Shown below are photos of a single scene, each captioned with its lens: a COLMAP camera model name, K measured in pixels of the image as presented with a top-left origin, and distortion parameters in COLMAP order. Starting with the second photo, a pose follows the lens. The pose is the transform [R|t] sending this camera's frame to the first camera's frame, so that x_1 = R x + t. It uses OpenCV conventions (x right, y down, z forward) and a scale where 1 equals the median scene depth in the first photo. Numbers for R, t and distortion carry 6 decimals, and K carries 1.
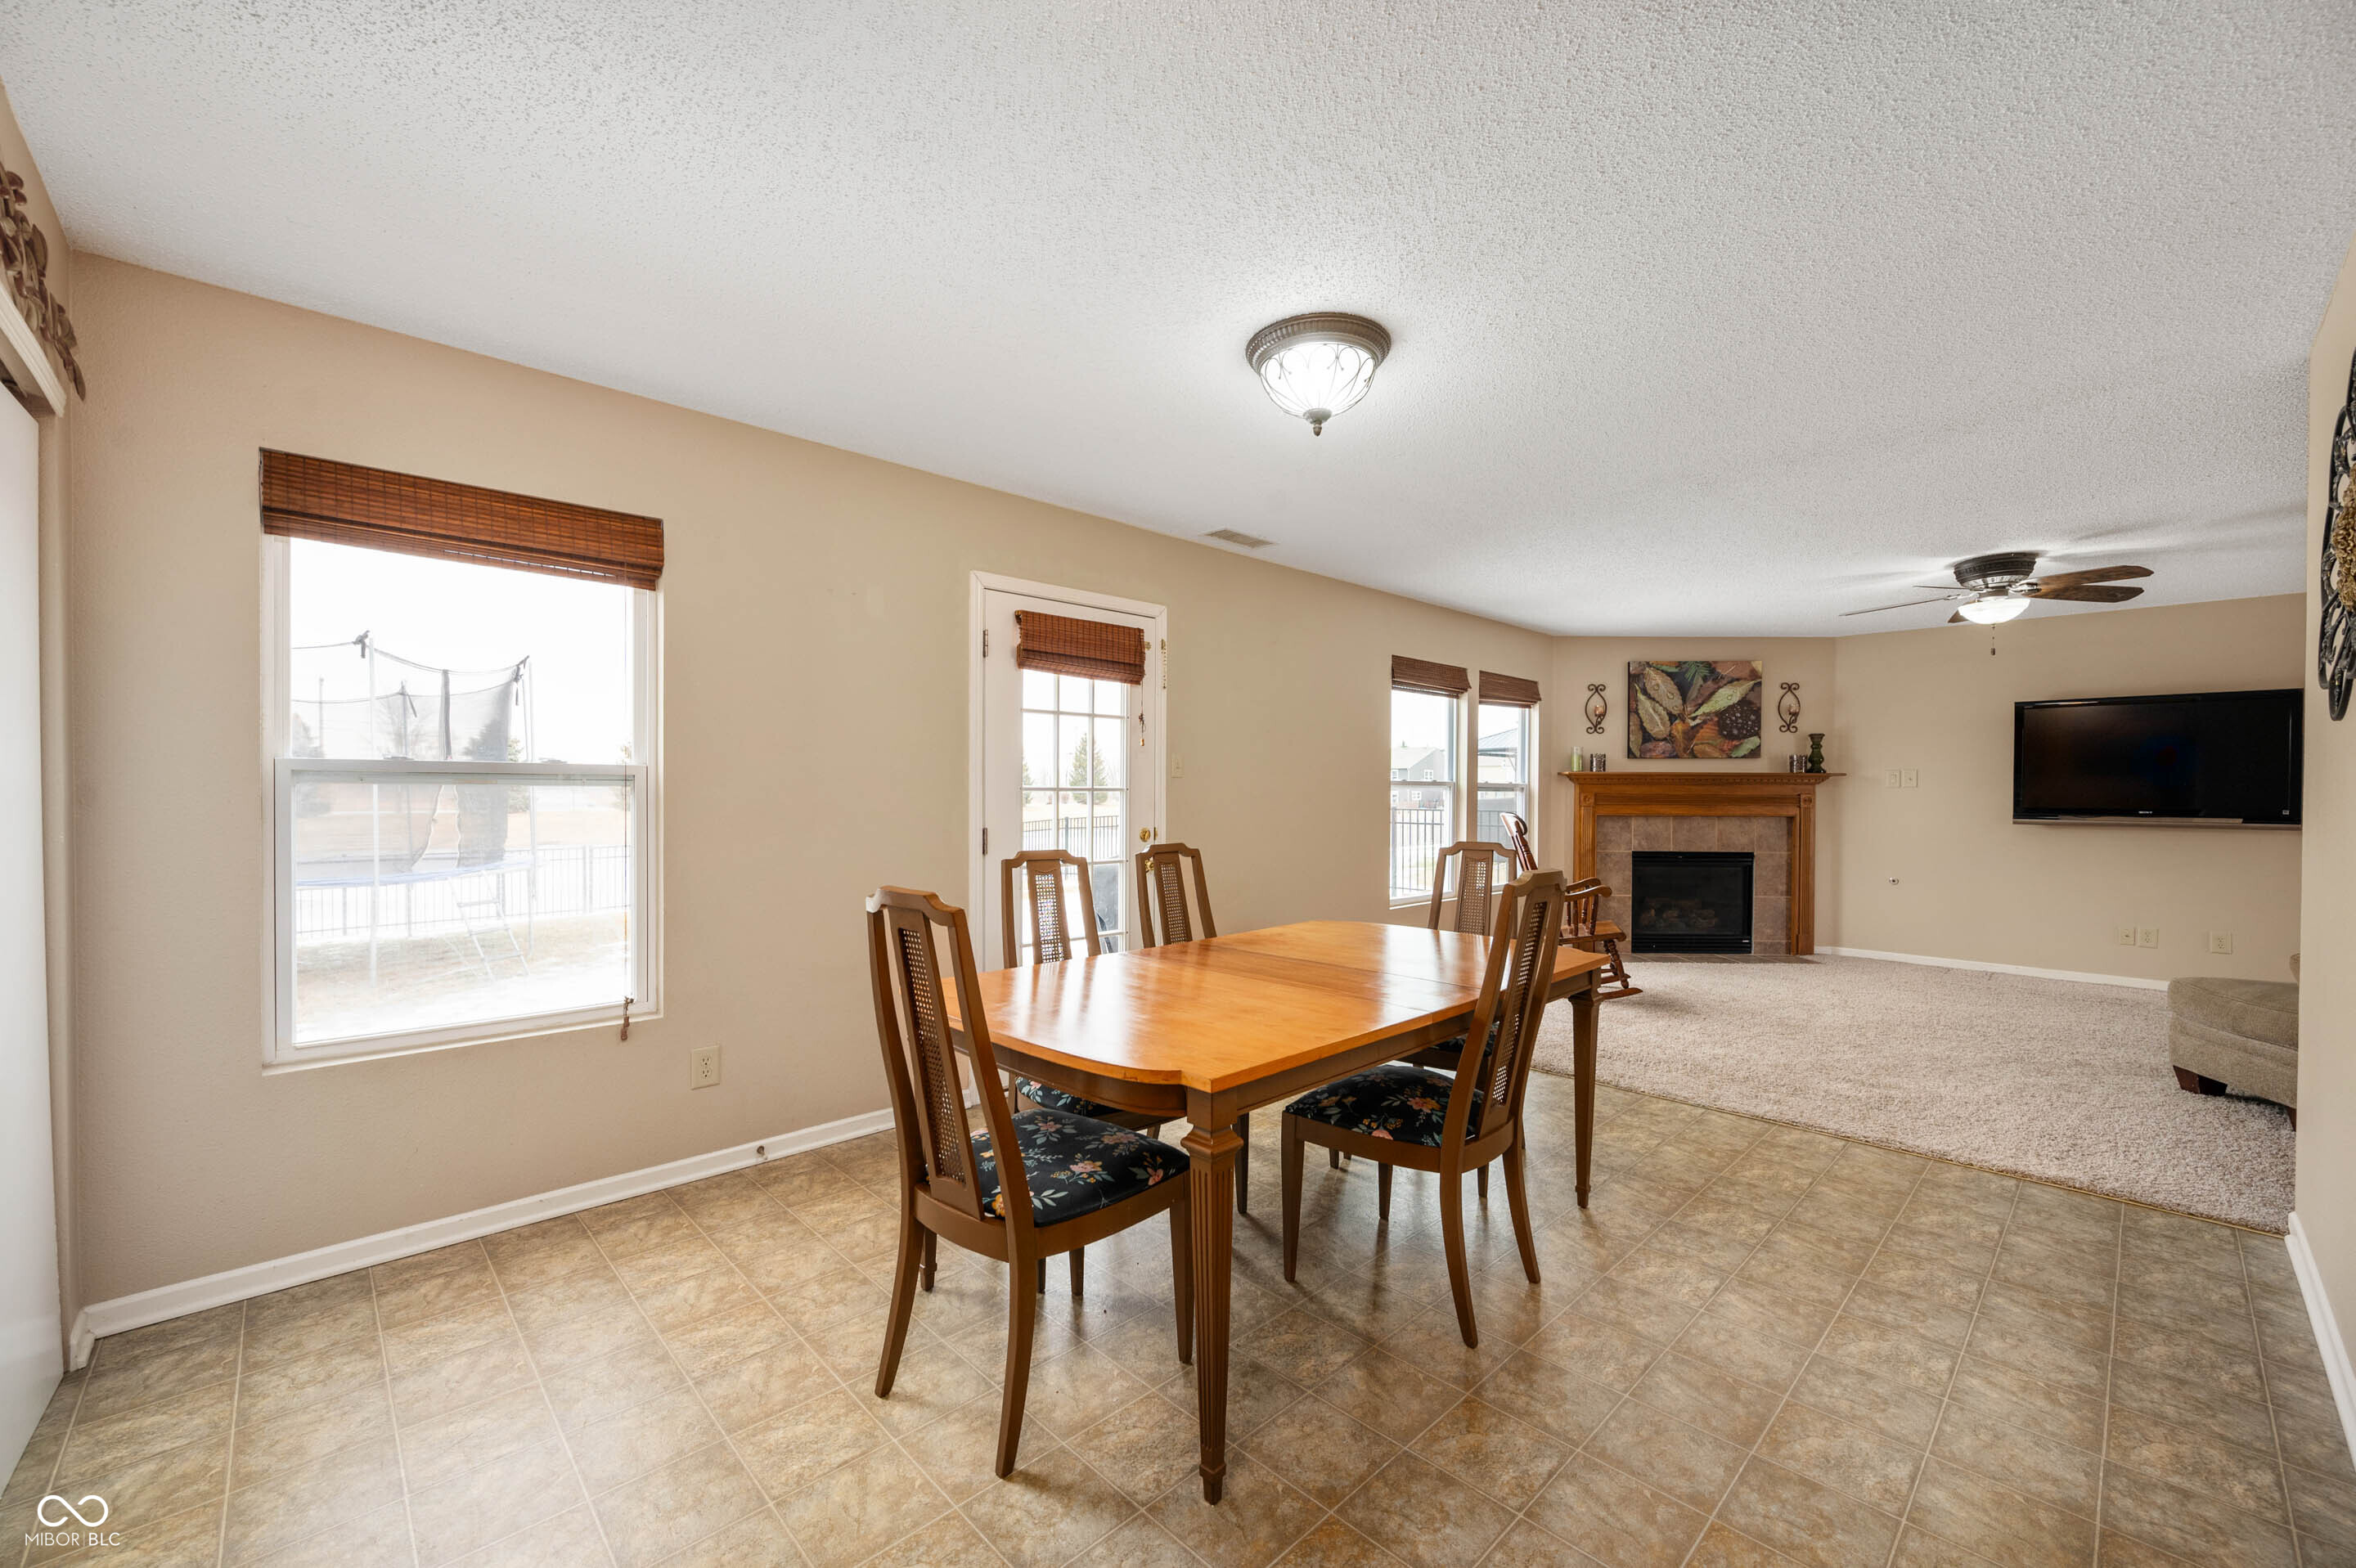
lens RADIAL K [[935.6, 0, 1182.7], [0, 935.6, 807.5], [0, 0, 1]] dist [0.000938, -0.000265]
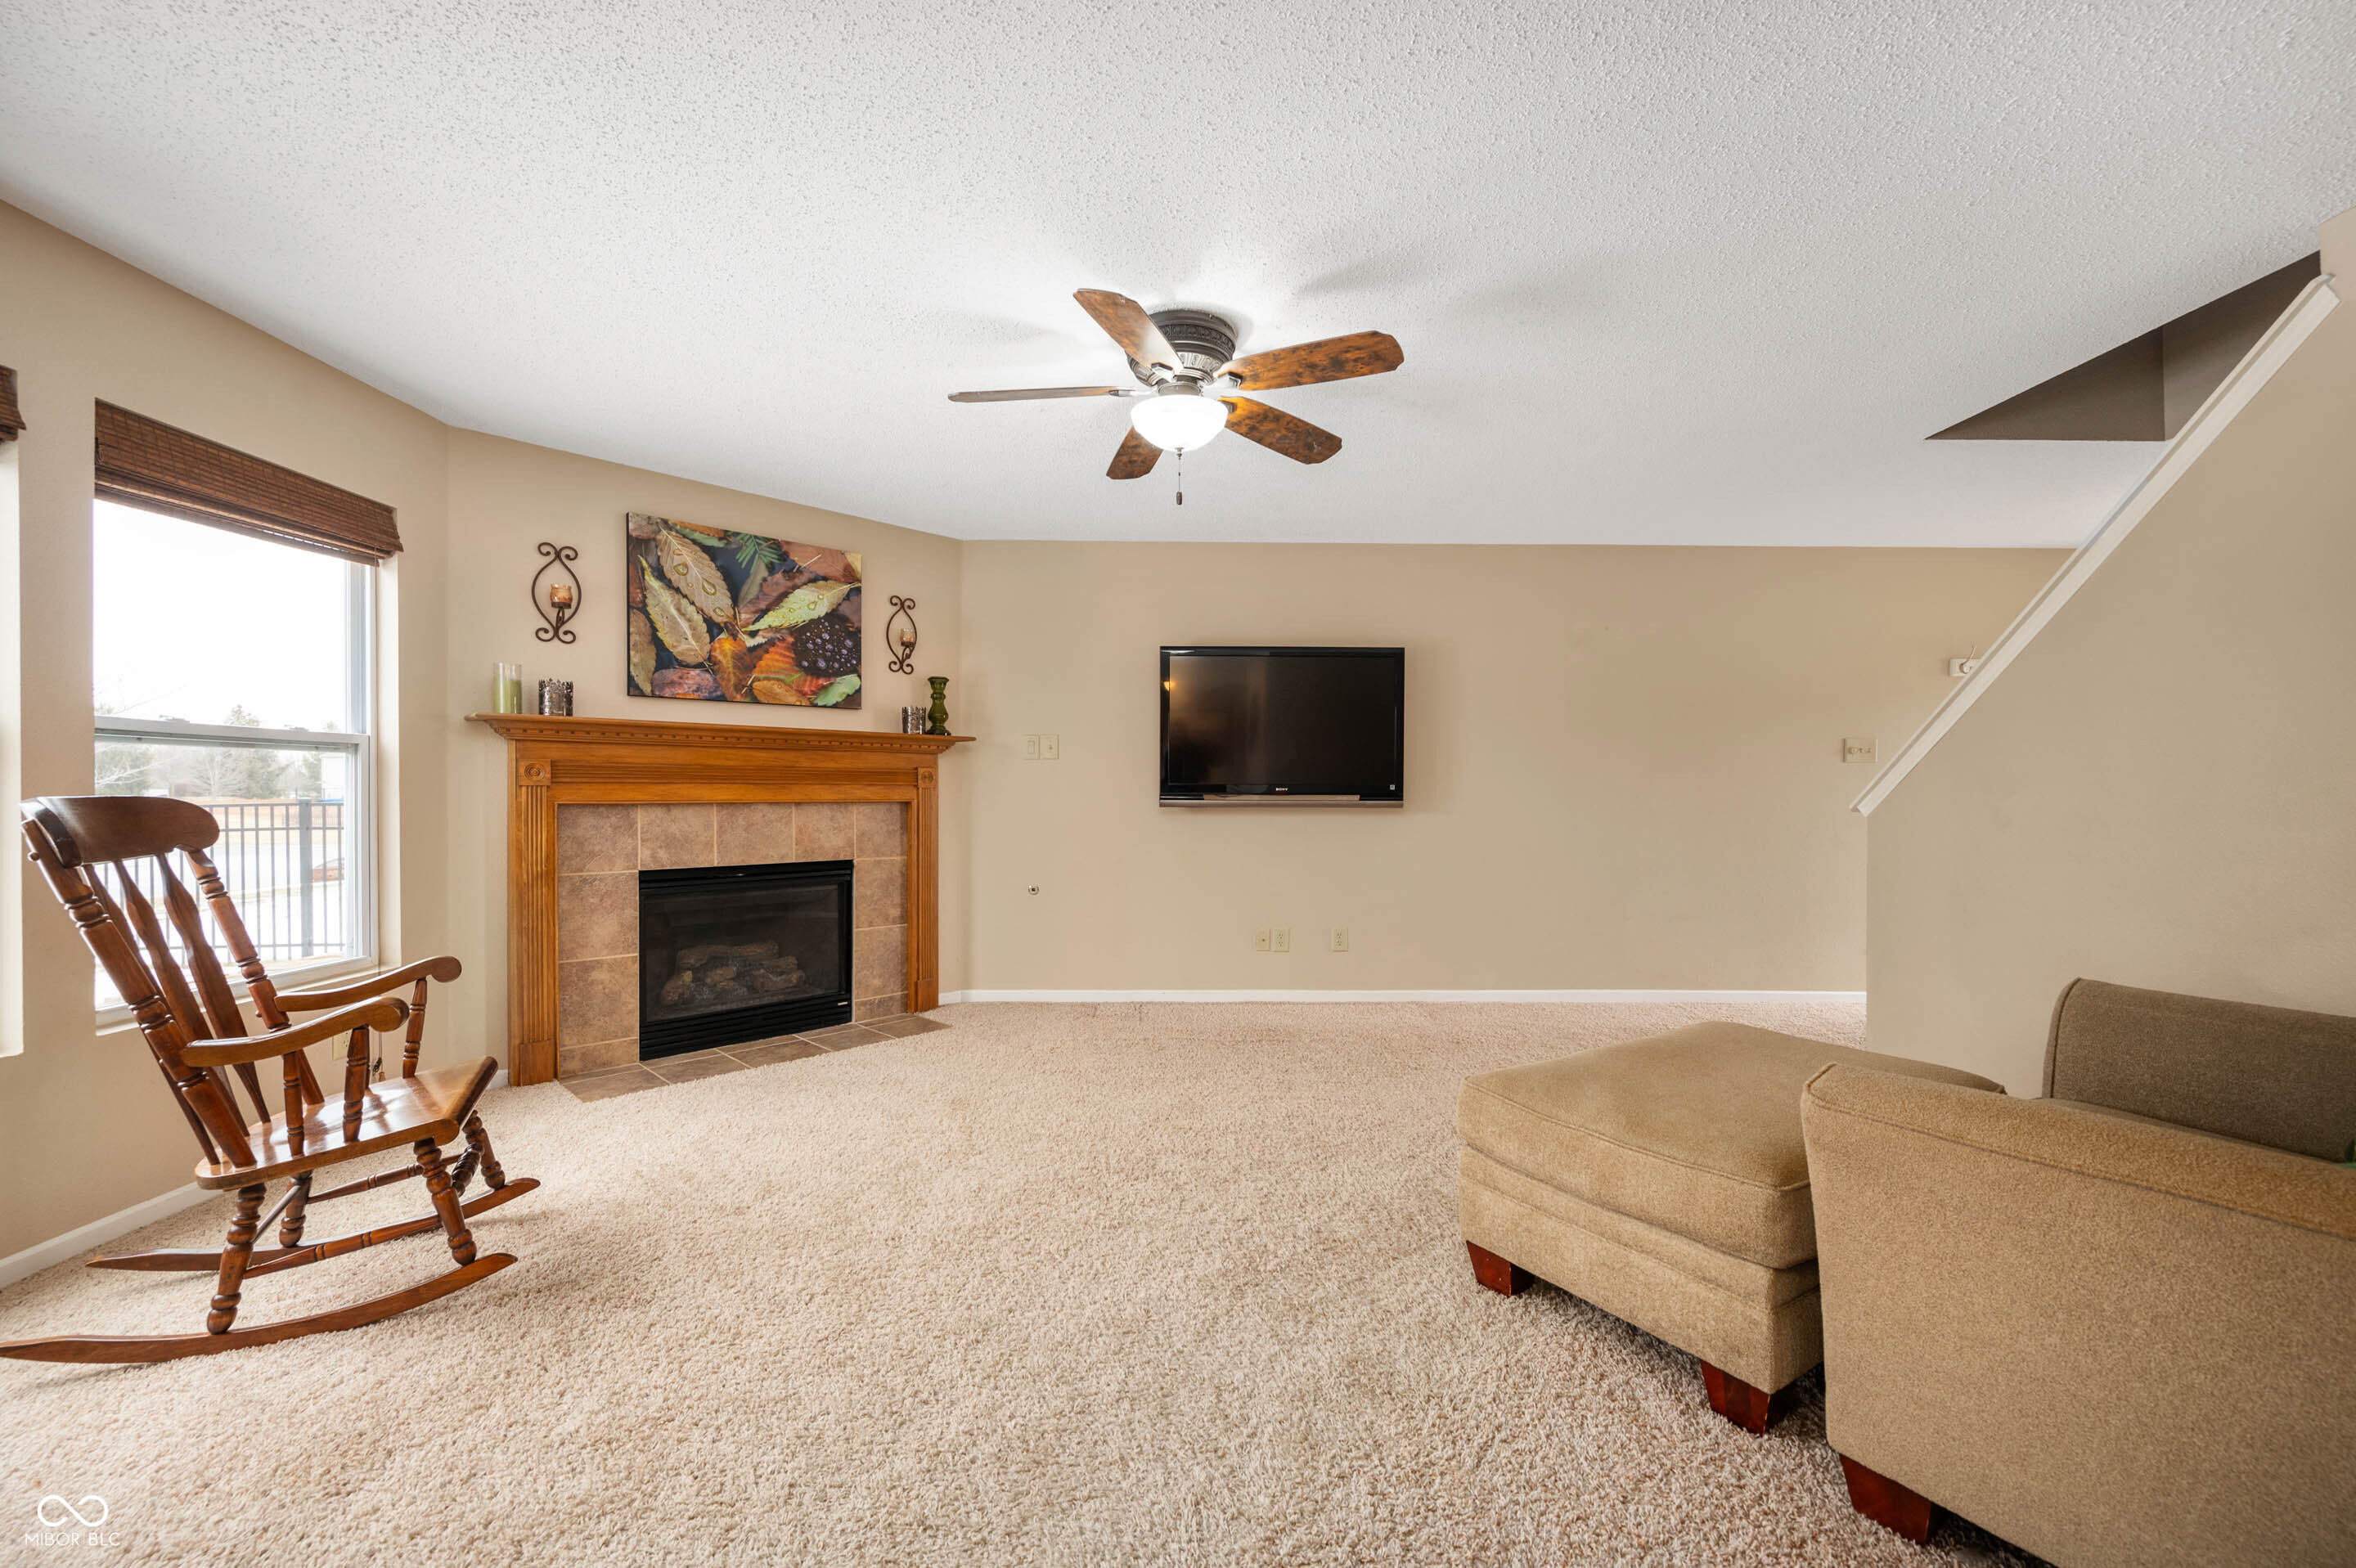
lens RADIAL K [[935.6, 0, 1187.4], [0, 935.6, 792.3], [0, 0, 1]] dist [0.000938, -0.000265]
pose [[0.680133, -0.005157, 0.733071, 0.304778], [0.013110, 0.999901, -0.005129, 0.009056], [-0.732972, 0.013099, 0.680133, 0.411825]]
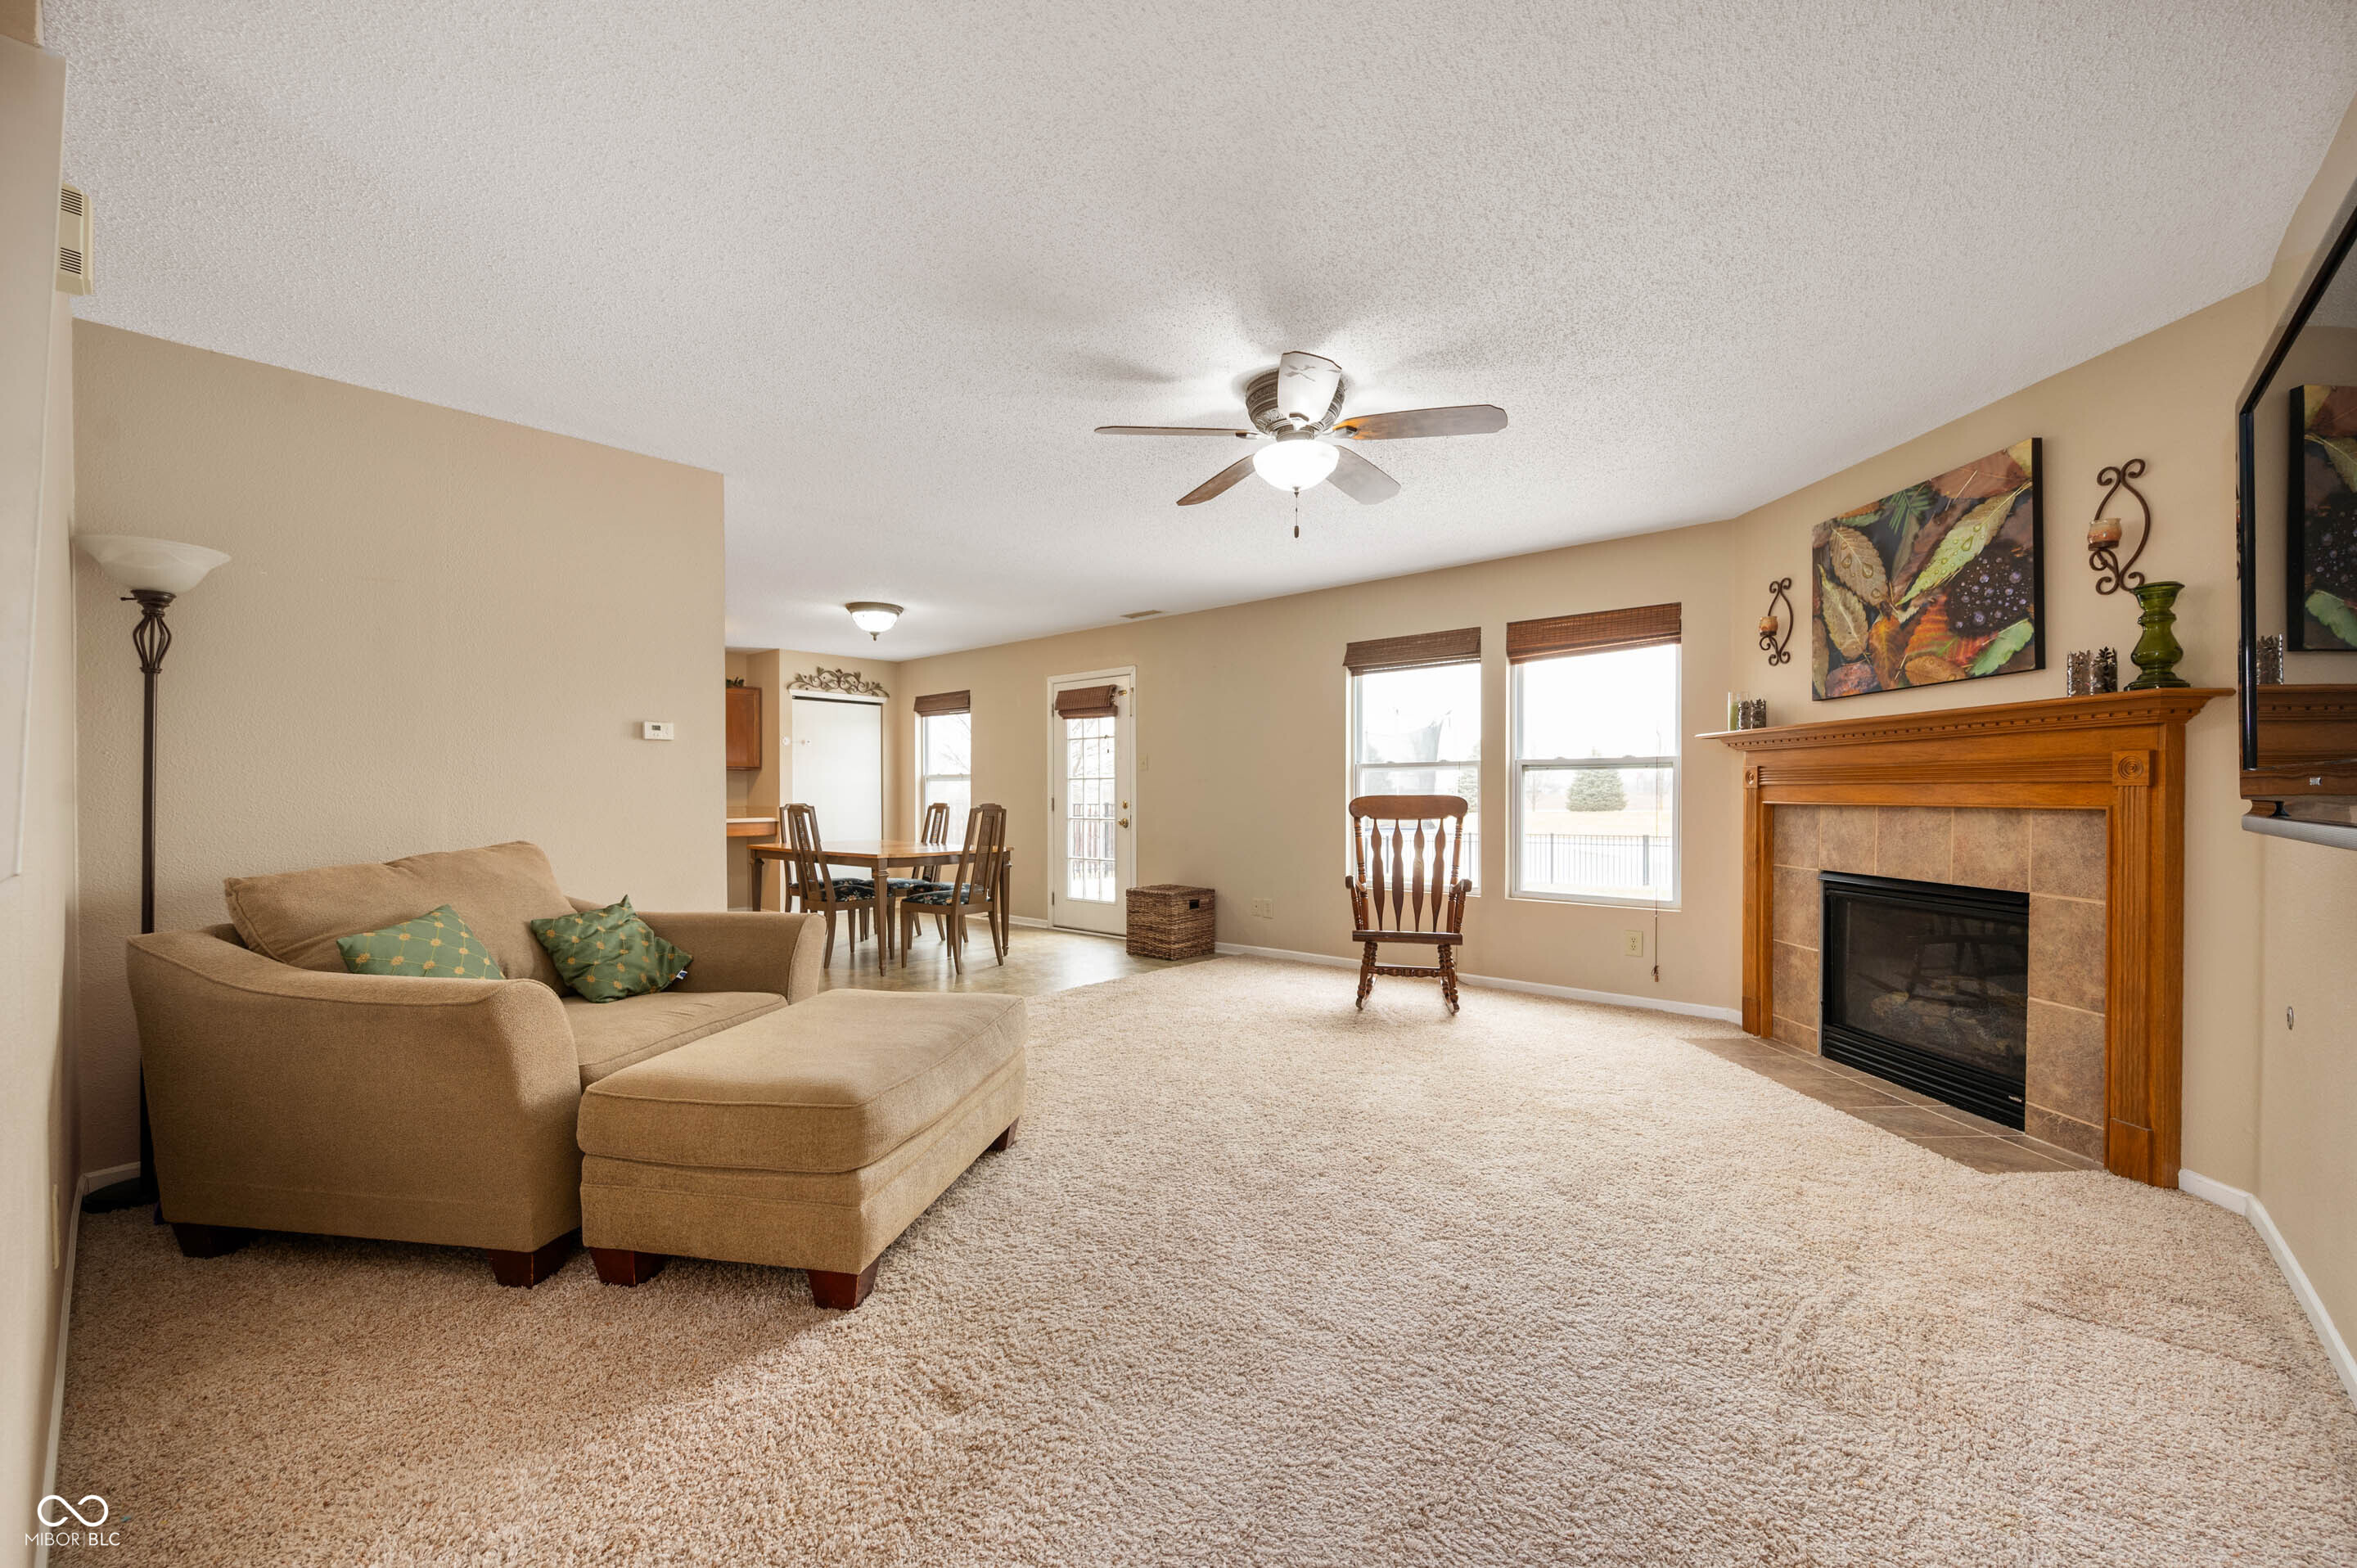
lens RADIAL K [[936.1, 0, 1187.6], [0, 936.1, 796.6], [0, 0, 1]] dist [0.000938, -0.000265]
pose [[0.096972, -0.001616, -0.995286, 0.995917], [-0.011341, 0.999932, -0.002729, 0.009495], [0.995222, 0.011552, 0.096947, 0.581073]]
